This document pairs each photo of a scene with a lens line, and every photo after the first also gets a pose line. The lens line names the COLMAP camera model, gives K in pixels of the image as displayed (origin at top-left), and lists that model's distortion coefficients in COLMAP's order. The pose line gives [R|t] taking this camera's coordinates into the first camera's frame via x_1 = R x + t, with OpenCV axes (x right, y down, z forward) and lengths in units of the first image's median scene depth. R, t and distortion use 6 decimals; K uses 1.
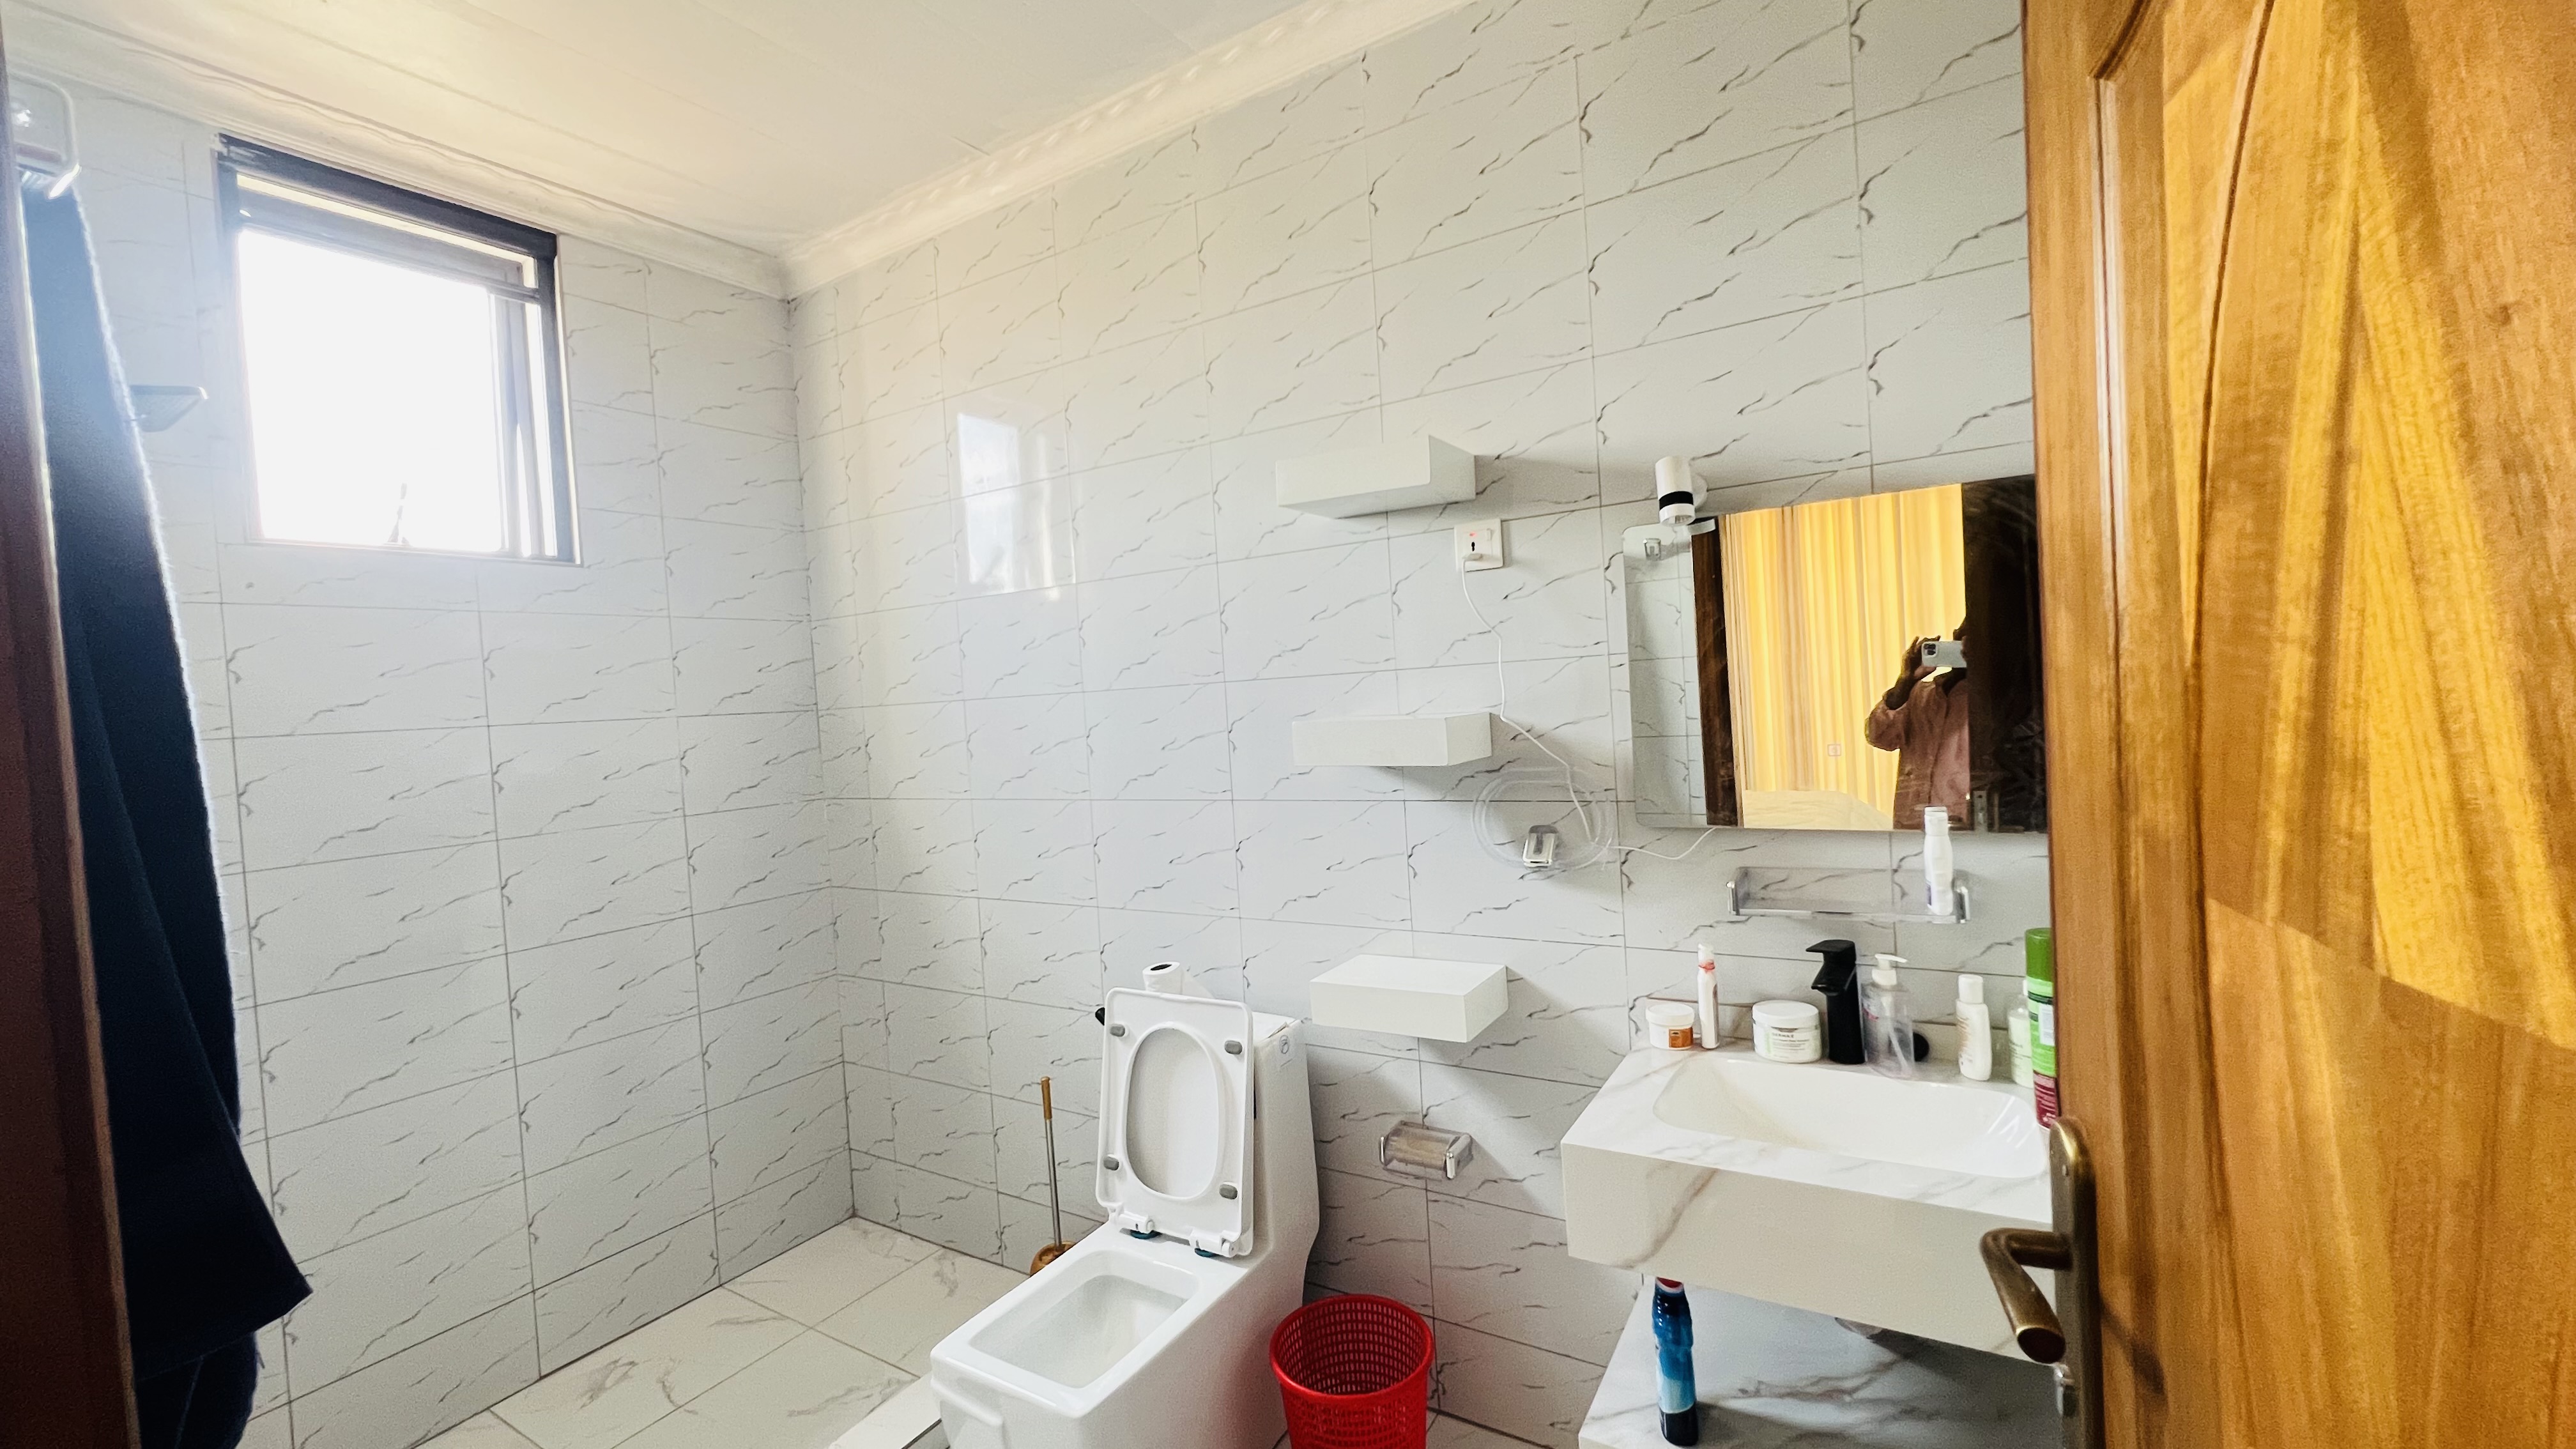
lens RADIAL K [[1037.4, 0, 1285.9], [0, 1037.4, 734.2], [0, 0, 1]] dist [0.001068, -0.001257]
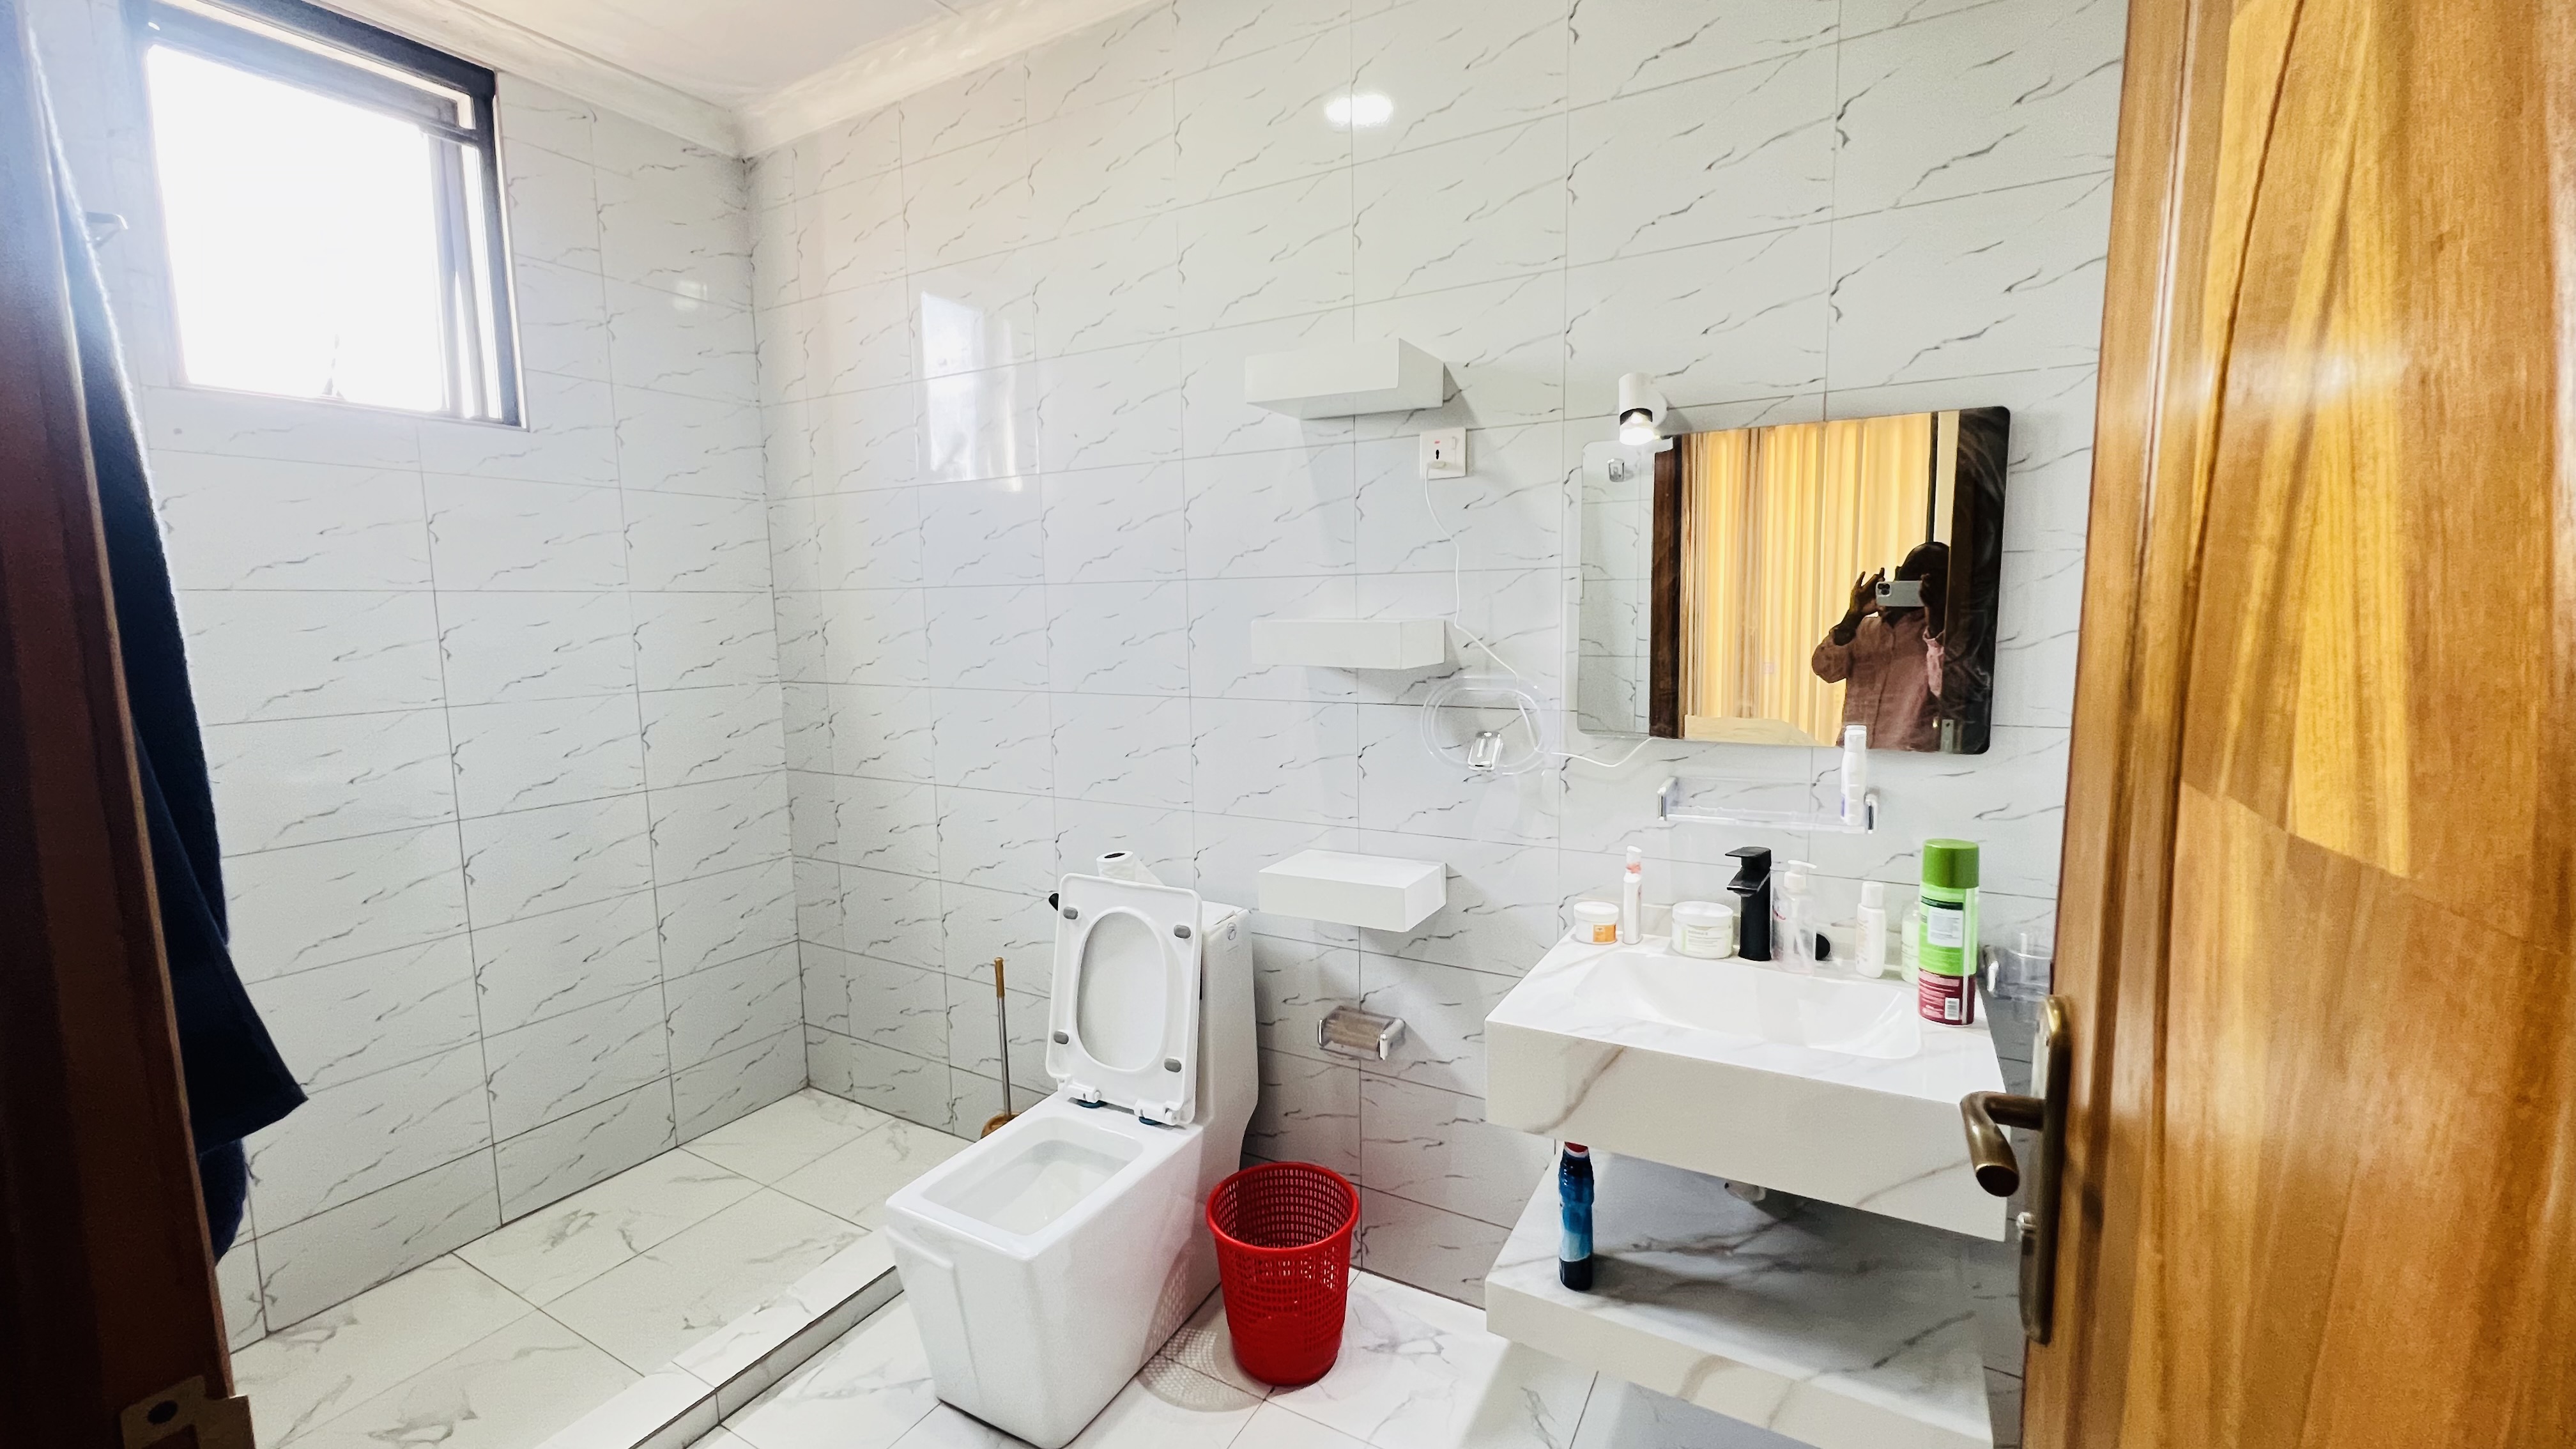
lens RADIAL K [[1038.6, 0, 1284.4], [0, 1038.6, 734.1], [0, 0, 1]] dist [-0.002807, 0.000979]
pose [[0.998353, 0.040004, 0.041116, 0.000952], [-0.043328, 0.995572, 0.083422, 0.011745], [-0.037596, -0.085066, 0.995666, -0.023733]]
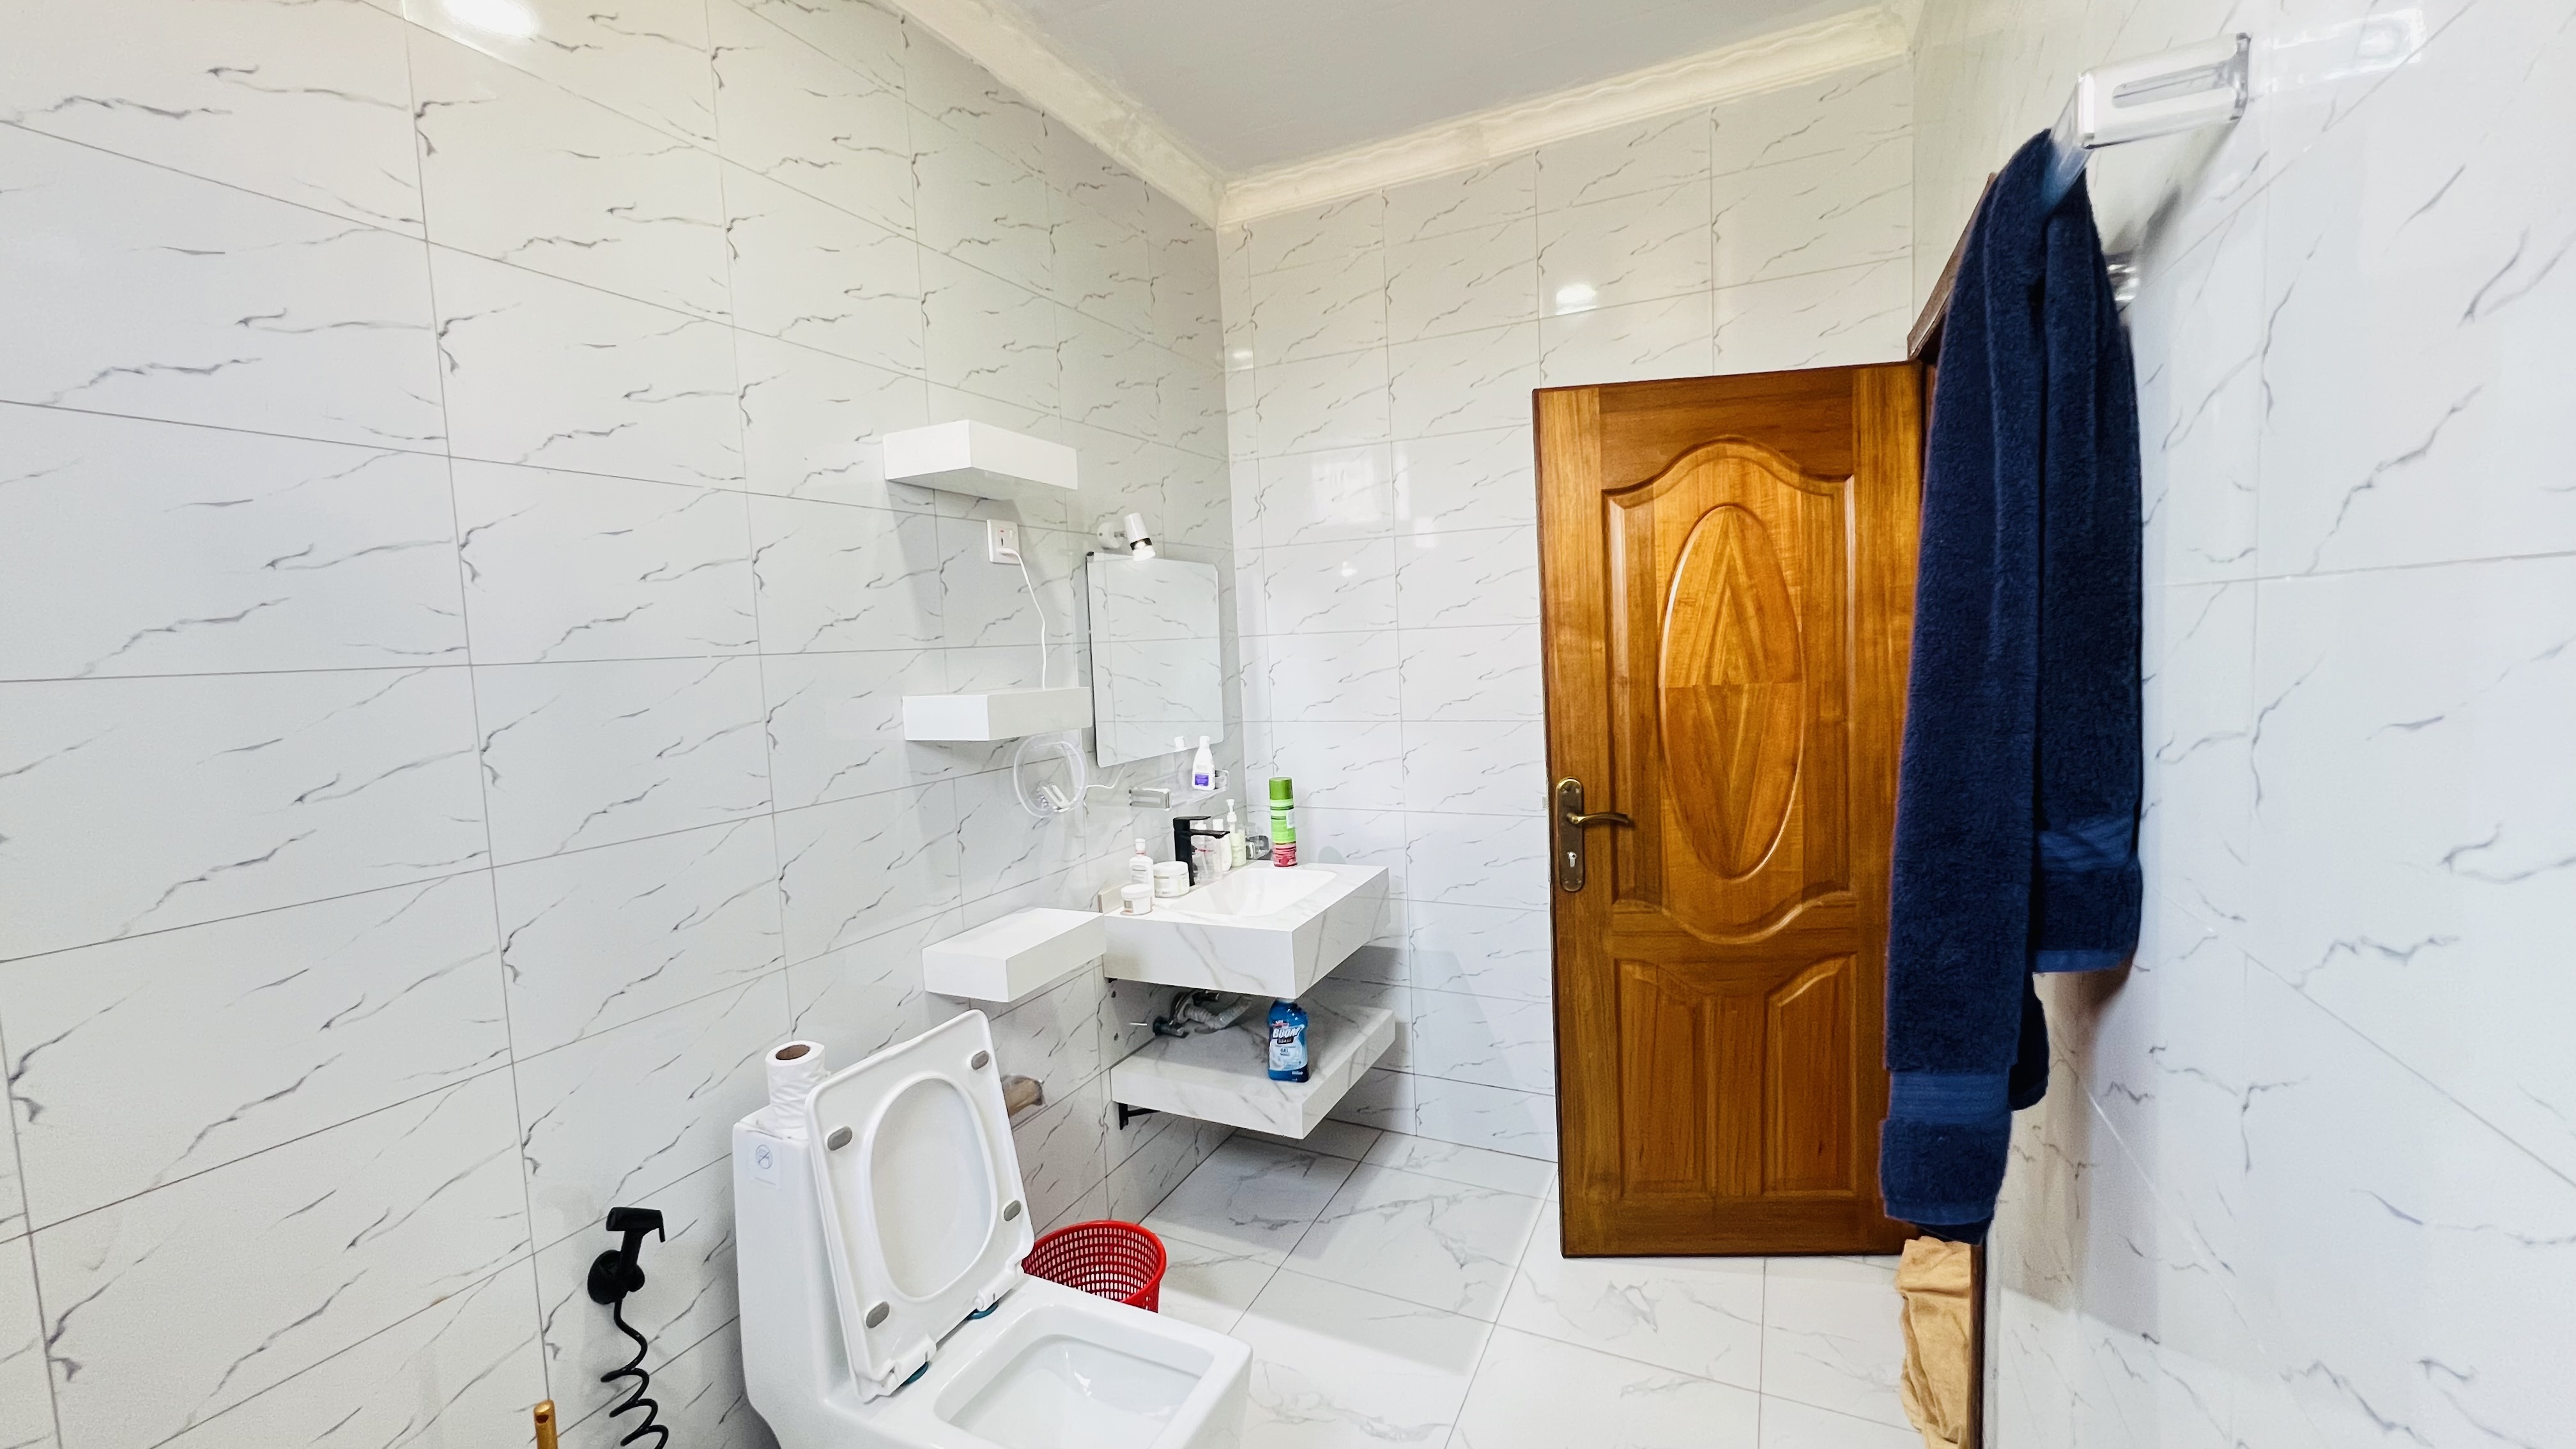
lens RADIAL K [[1038.6, 0, 1285.2], [0, 1038.6, 724.6], [0, 0, 1]] dist [-0.002807, 0.000979]
pose [[-0.113494, -0.018820, 0.993360, -0.897400], [0.083612, 0.996093, 0.028425, 0.010090], [-0.990014, 0.086283, -0.111477, 0.765981]]
